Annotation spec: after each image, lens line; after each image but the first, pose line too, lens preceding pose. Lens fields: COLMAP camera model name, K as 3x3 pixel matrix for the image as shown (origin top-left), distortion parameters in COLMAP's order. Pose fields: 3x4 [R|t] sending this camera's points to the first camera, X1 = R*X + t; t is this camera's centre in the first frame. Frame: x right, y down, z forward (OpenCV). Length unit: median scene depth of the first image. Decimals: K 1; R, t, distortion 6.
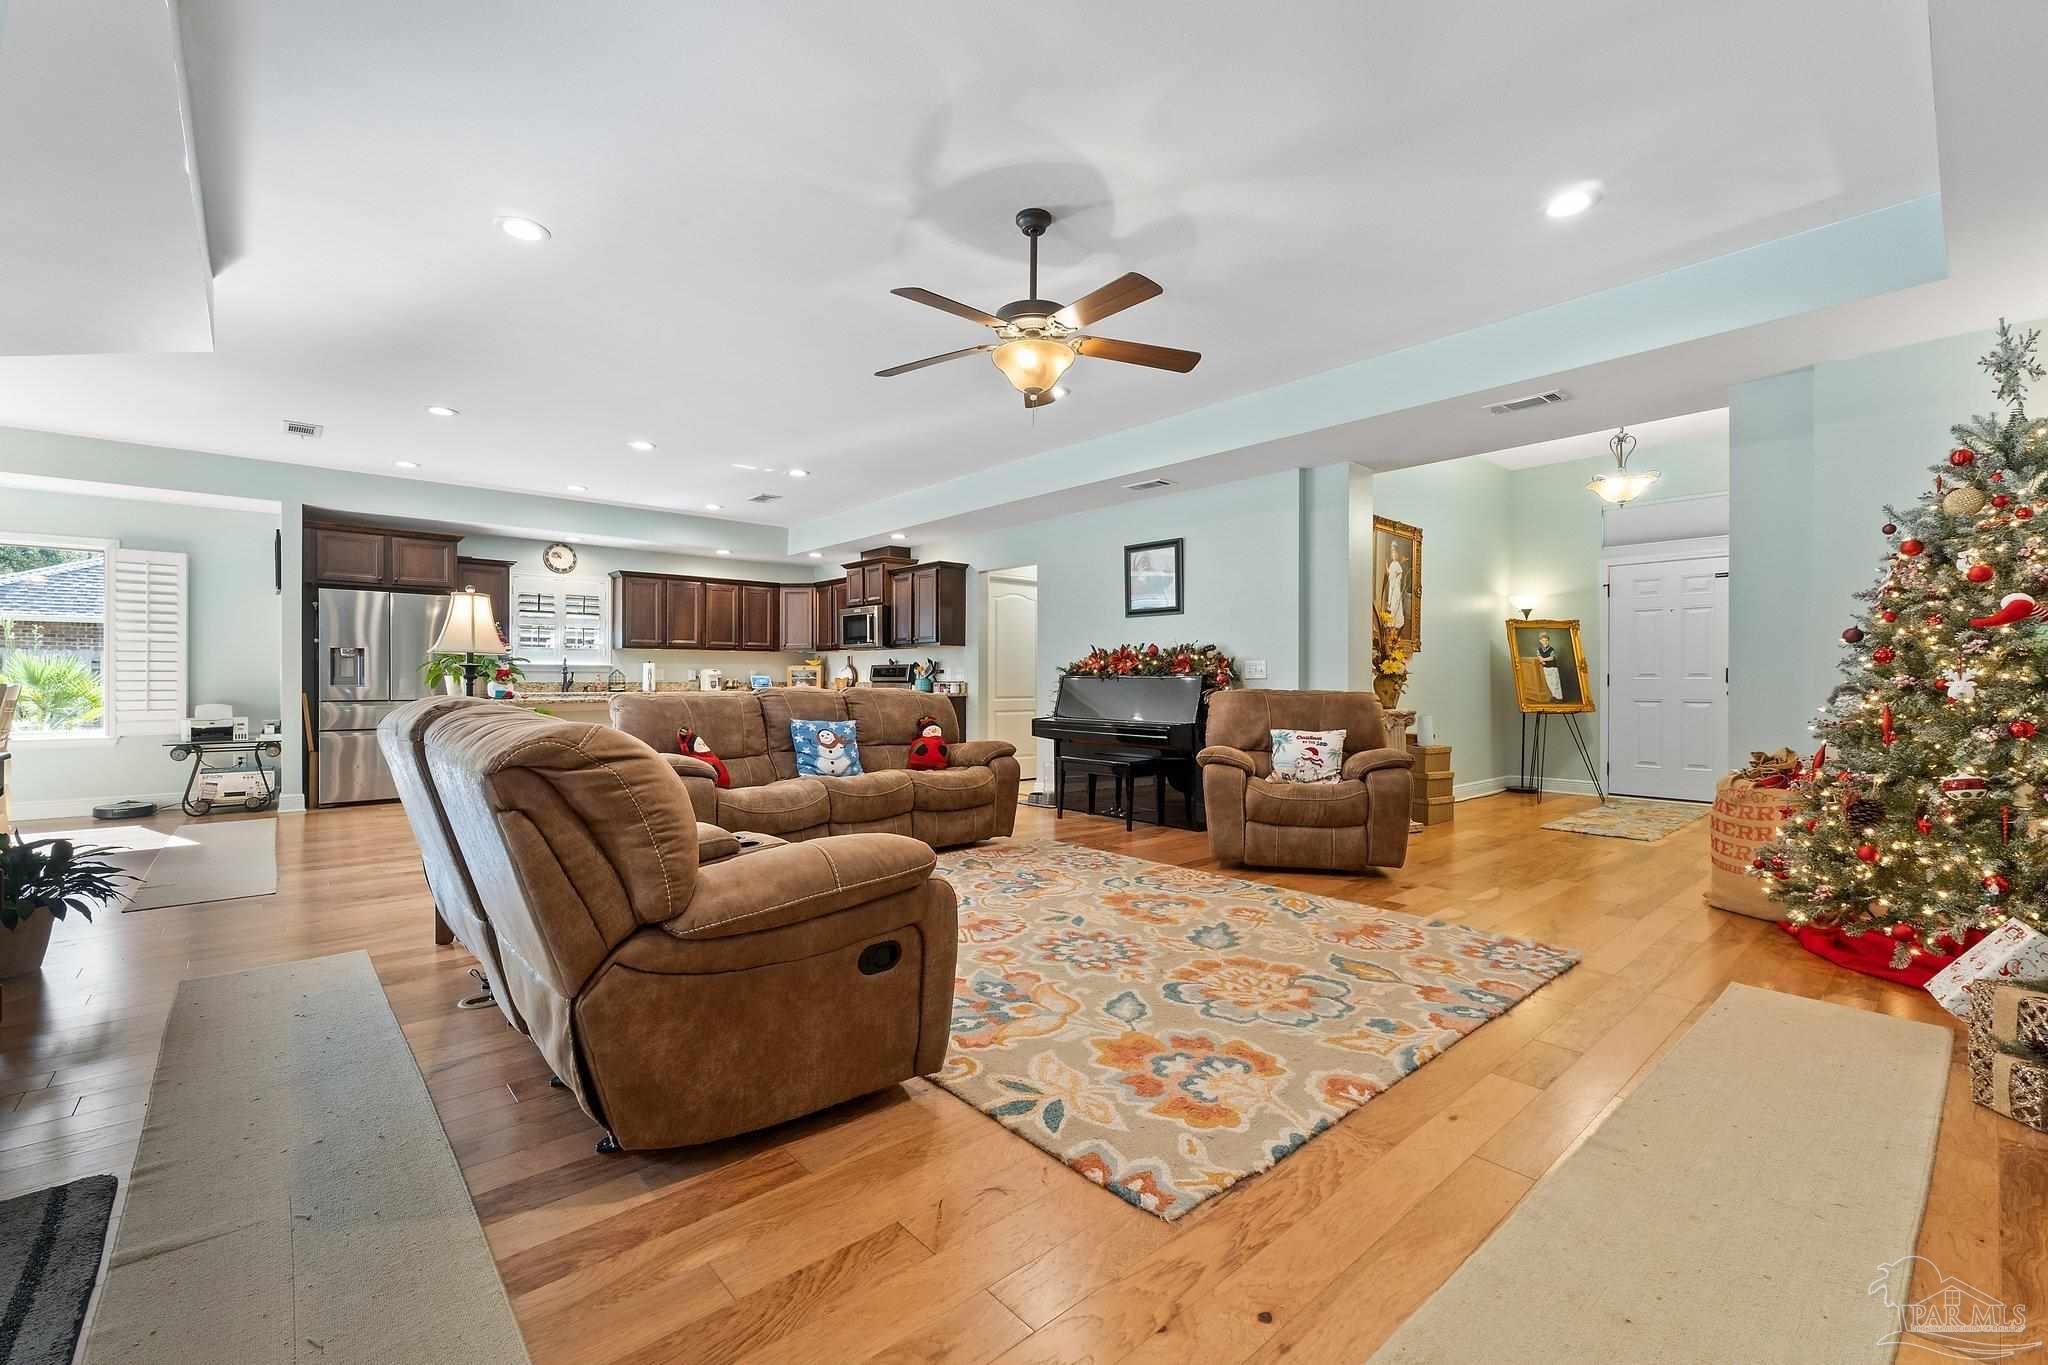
lens RADIAL K [[878.1, 0, 1016.1], [0, 878.1, 682.2], [0, 0, 1]] dist [-0.003511, -0.000117]
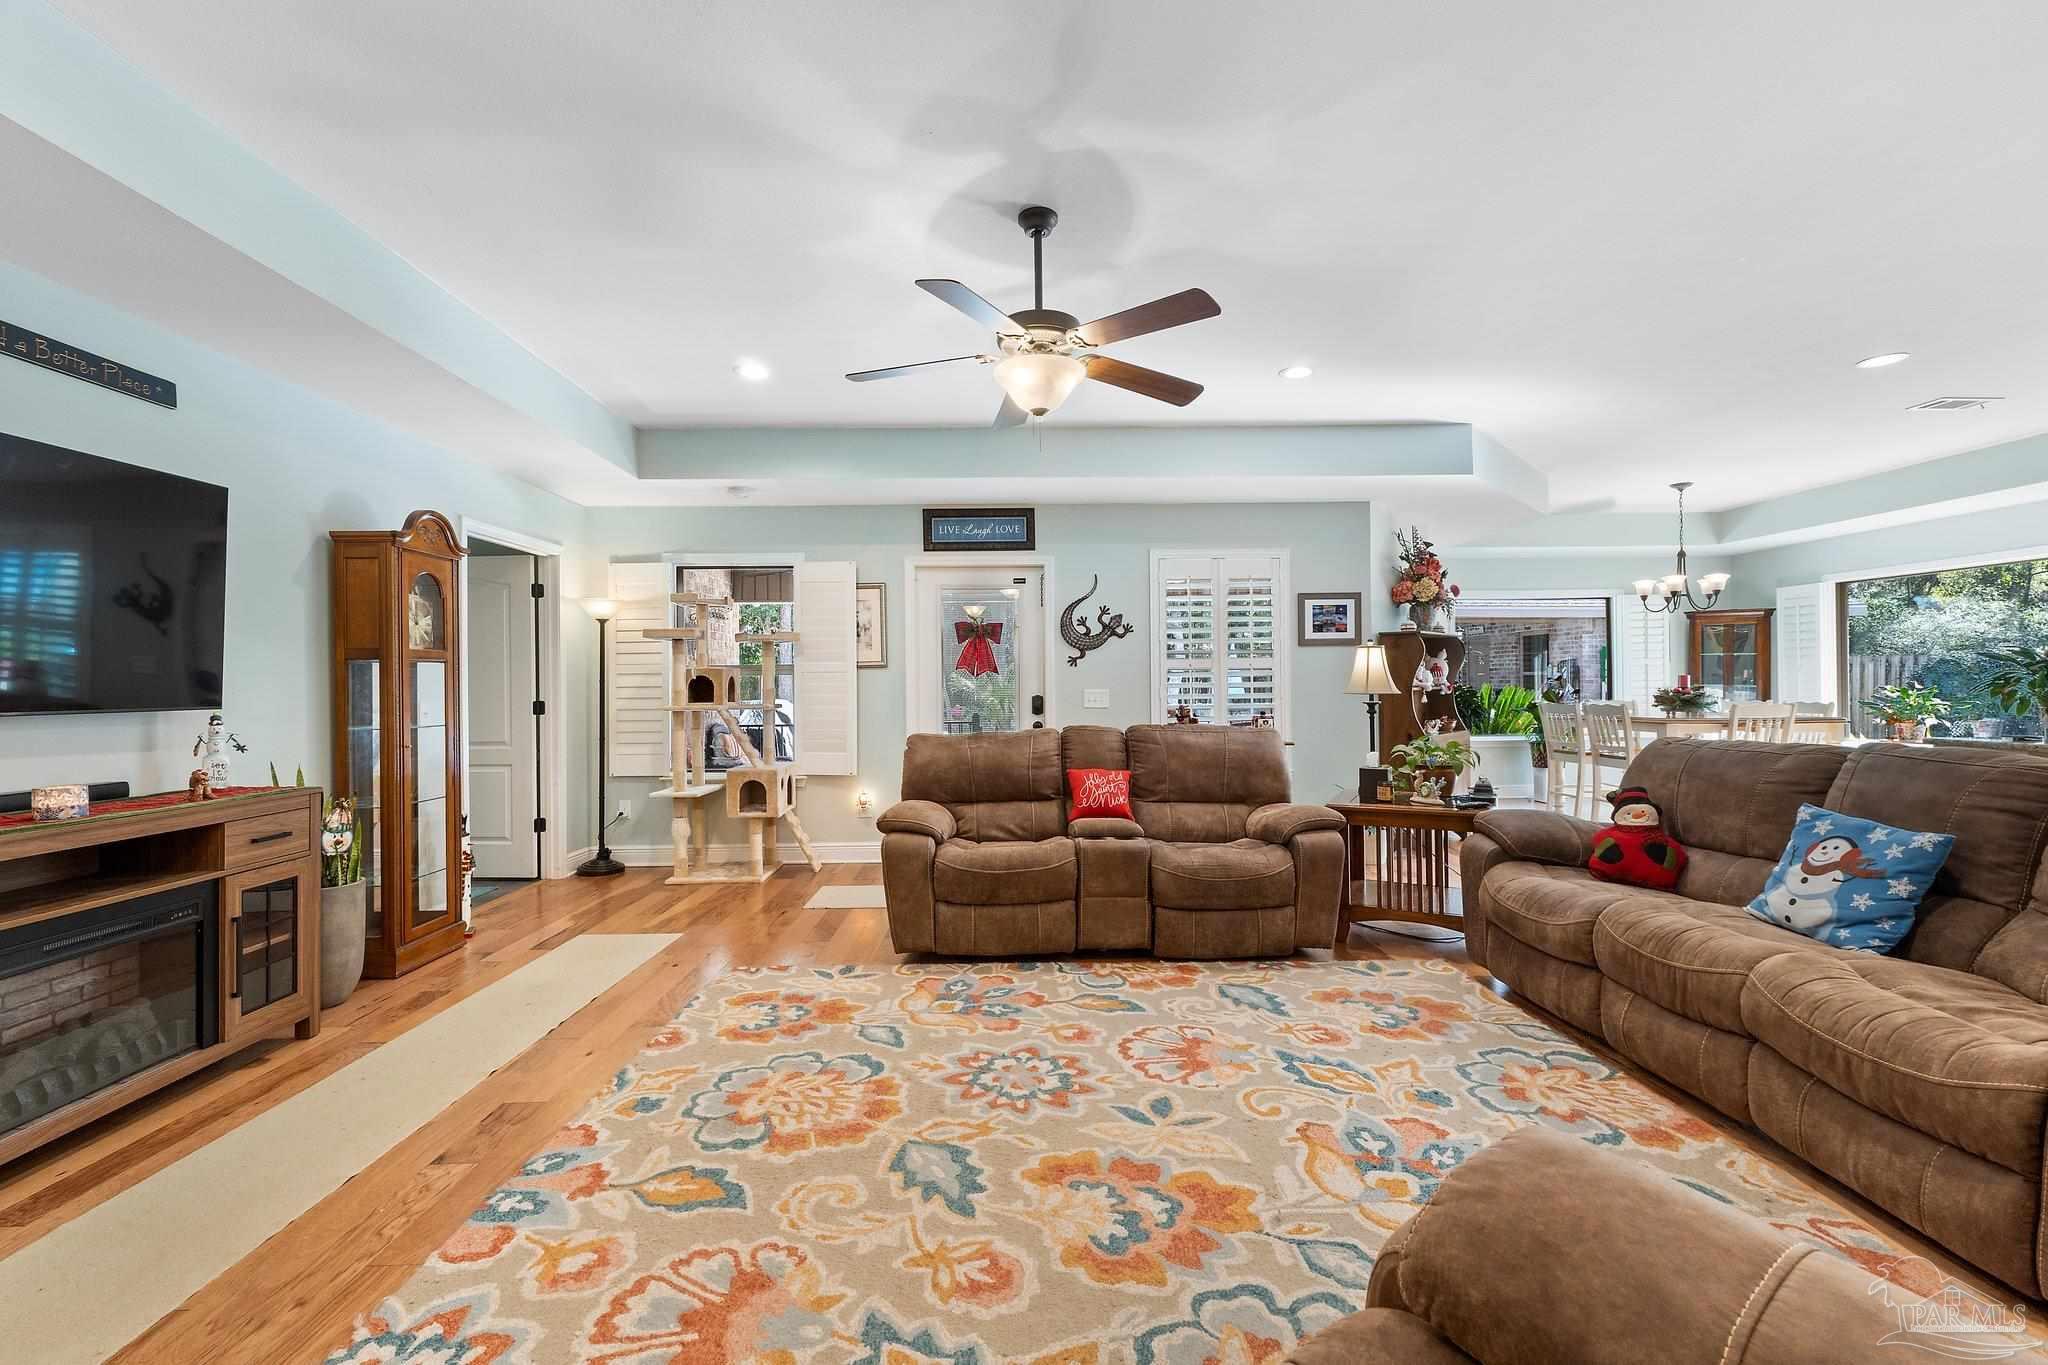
lens RADIAL K [[856.8, 0, 1017.5], [0, 856.8, 680.8], [0, 0, 1]] dist [0.002258, 0.000503]
pose [[-0.658732, 0.002770, -0.752373, 0.711187], [0.010502, 0.999930, -0.005514, -0.054182], [0.752304, -0.011534, -0.658715, 1.599842]]
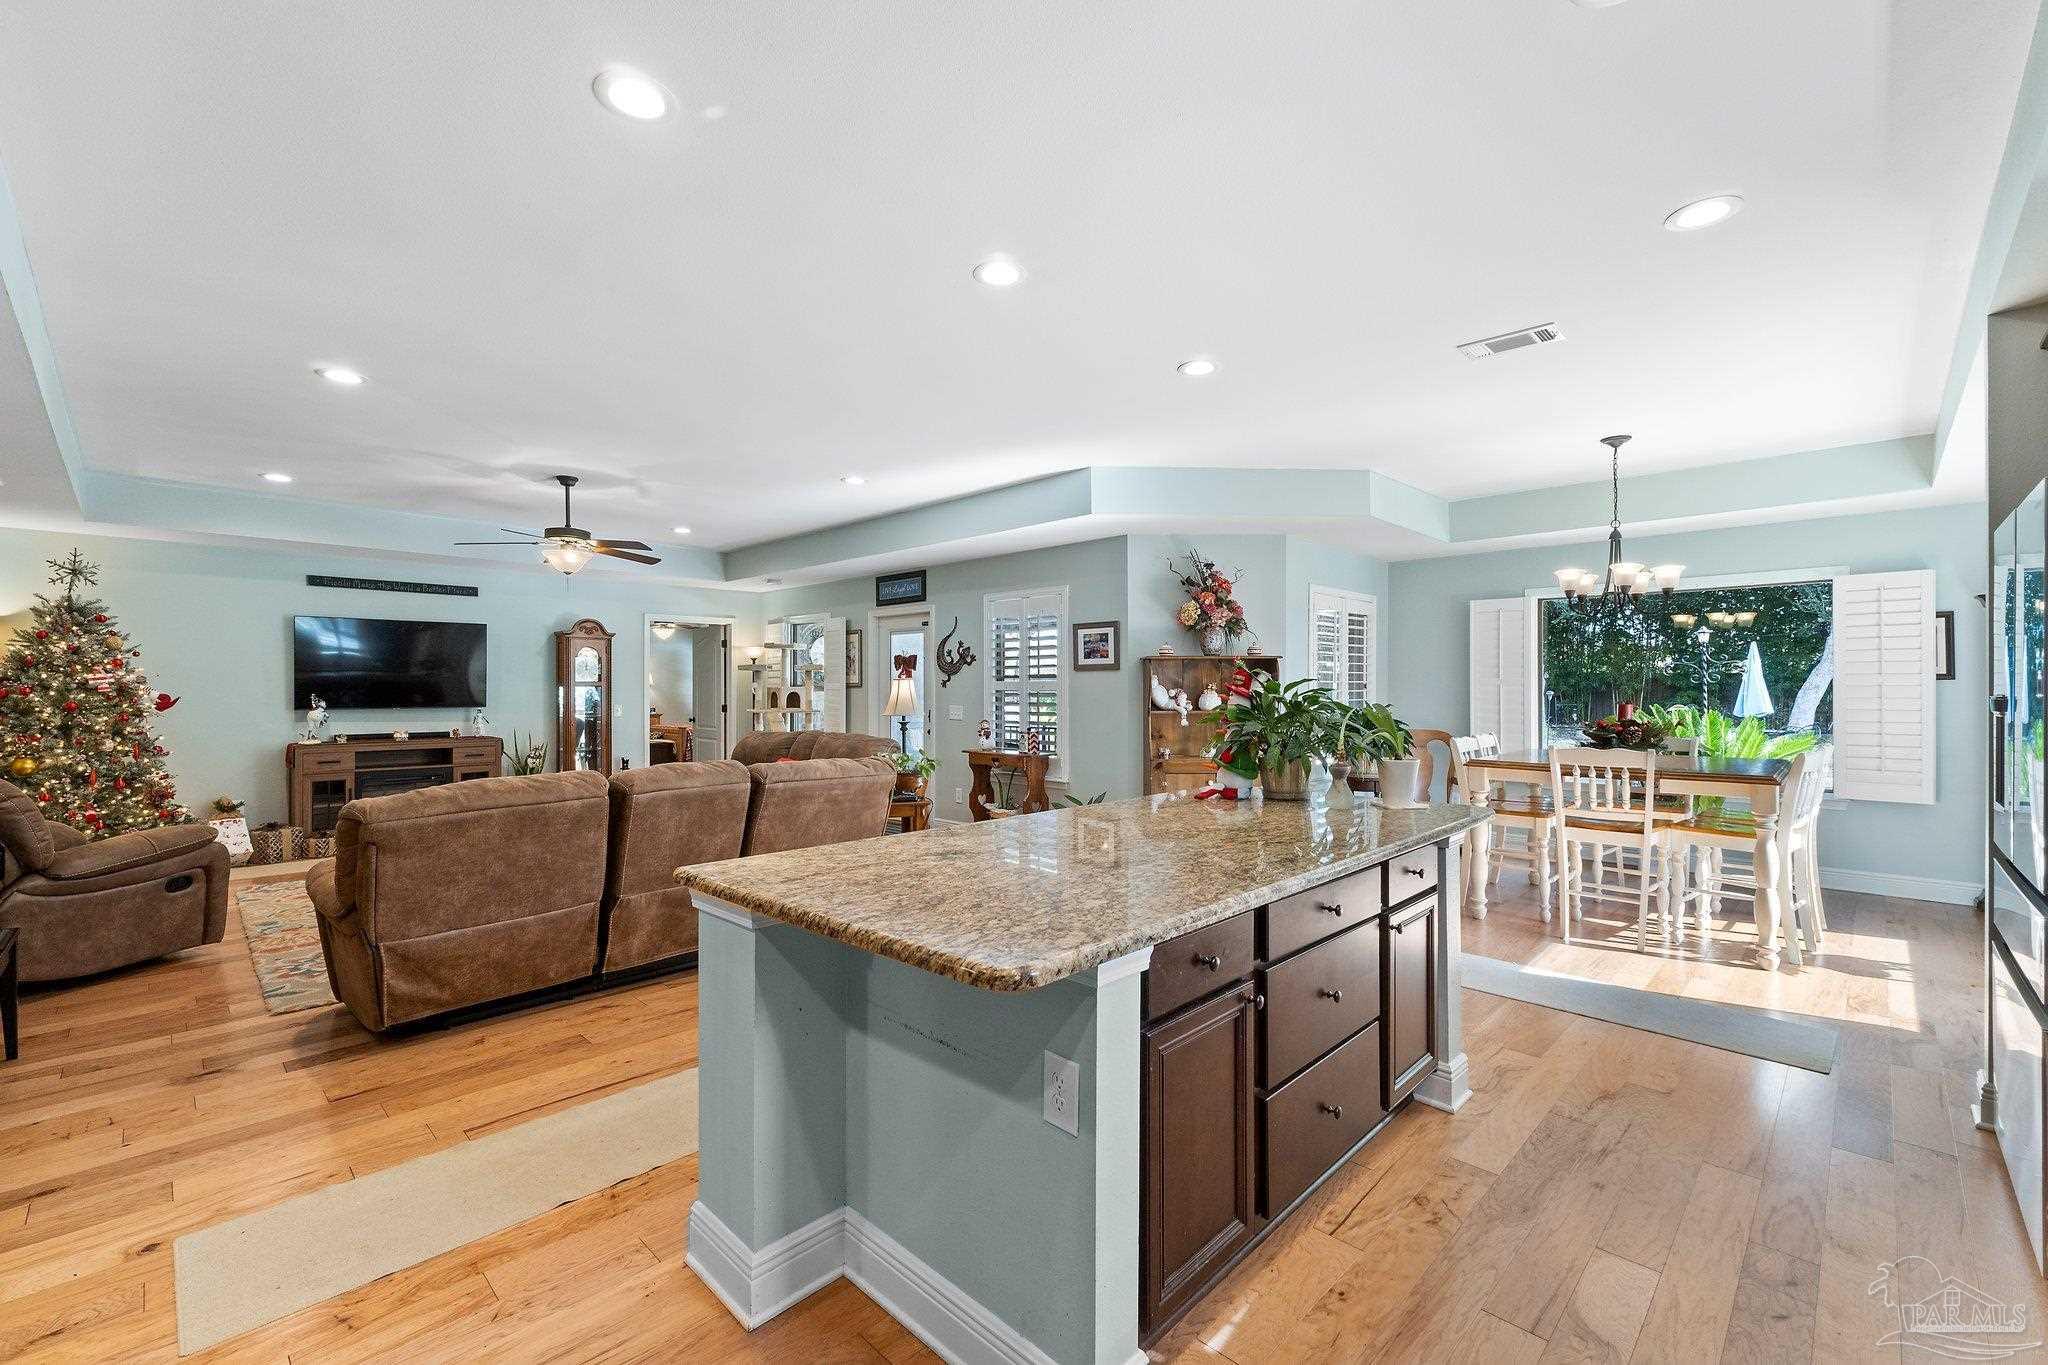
lens RADIAL K [[856.8, 0, 1018.6], [0, 856.8, 688.6], [0, 0, 1]] dist [0.002258, 0.000503]
pose [[-0.998029, 0.000496, -0.062748, -0.835124], [0.000601, 0.999998, -0.001665, -0.086675], [0.062748, -0.001700, -0.998028, 2.933669]]
